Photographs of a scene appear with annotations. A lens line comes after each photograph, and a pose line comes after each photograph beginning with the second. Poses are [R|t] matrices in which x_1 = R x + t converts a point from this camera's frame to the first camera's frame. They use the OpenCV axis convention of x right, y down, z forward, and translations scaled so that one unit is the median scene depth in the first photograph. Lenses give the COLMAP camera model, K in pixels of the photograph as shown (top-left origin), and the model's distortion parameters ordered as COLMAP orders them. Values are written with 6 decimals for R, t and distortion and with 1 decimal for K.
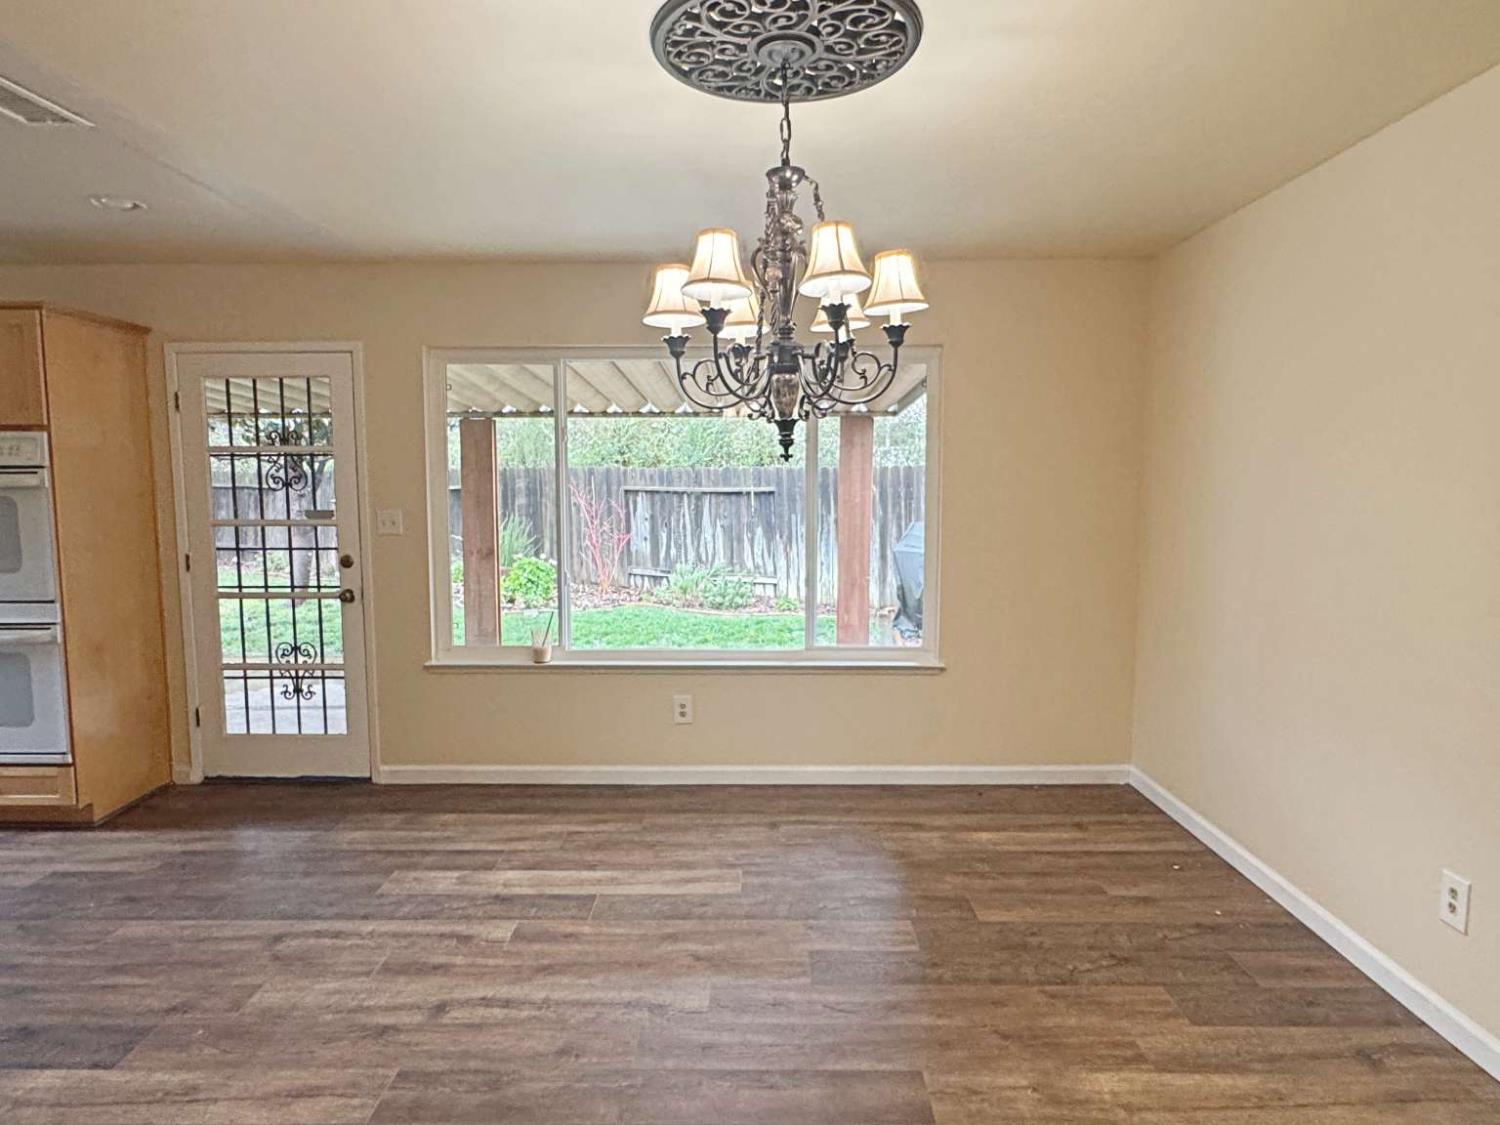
lens RADIAL K [[905.4, 0, 747.0], [0, 905.4, 566.3], [0, 0, 1]] dist [0.000067, 0.001116]
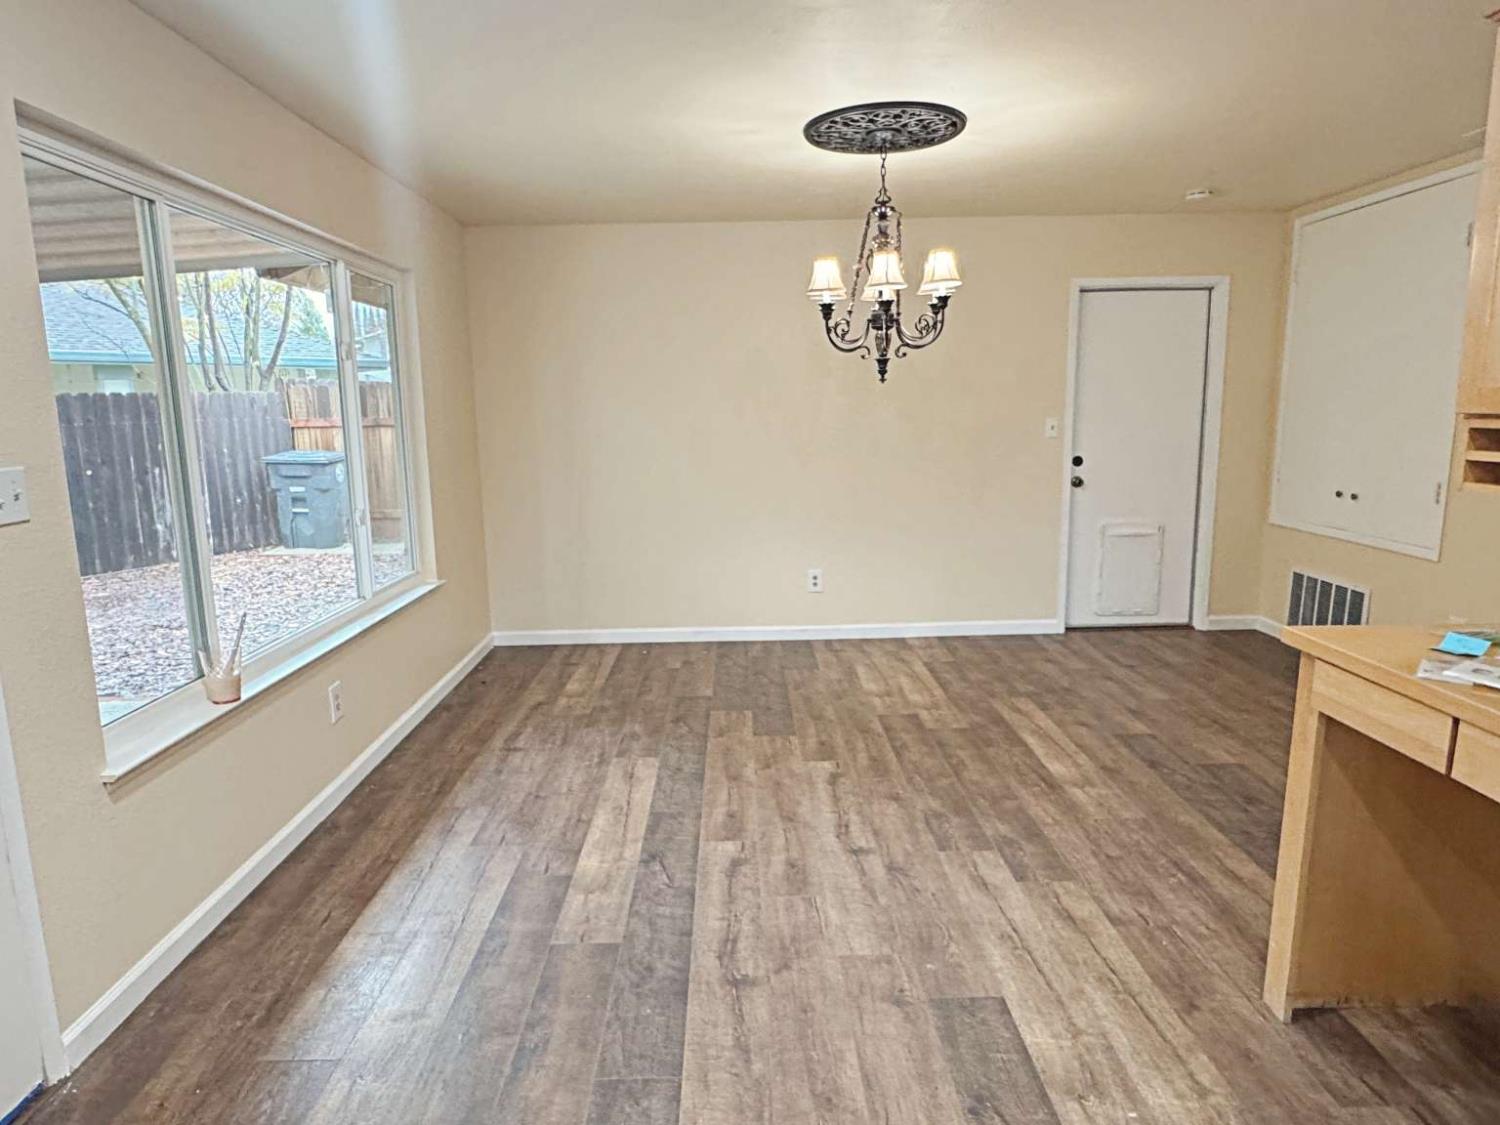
lens RADIAL K [[905.4, 0, 747.0], [0, 905.4, 566.3], [0, 0, 1]] dist [0.000067, 0.001116]
pose [[-0.028299, -0.168914, 0.985224, -1.214428], [0.109056, 0.979214, 0.171016, -0.071776], [-0.993633, 0.112284, -0.009289, 0.950494]]
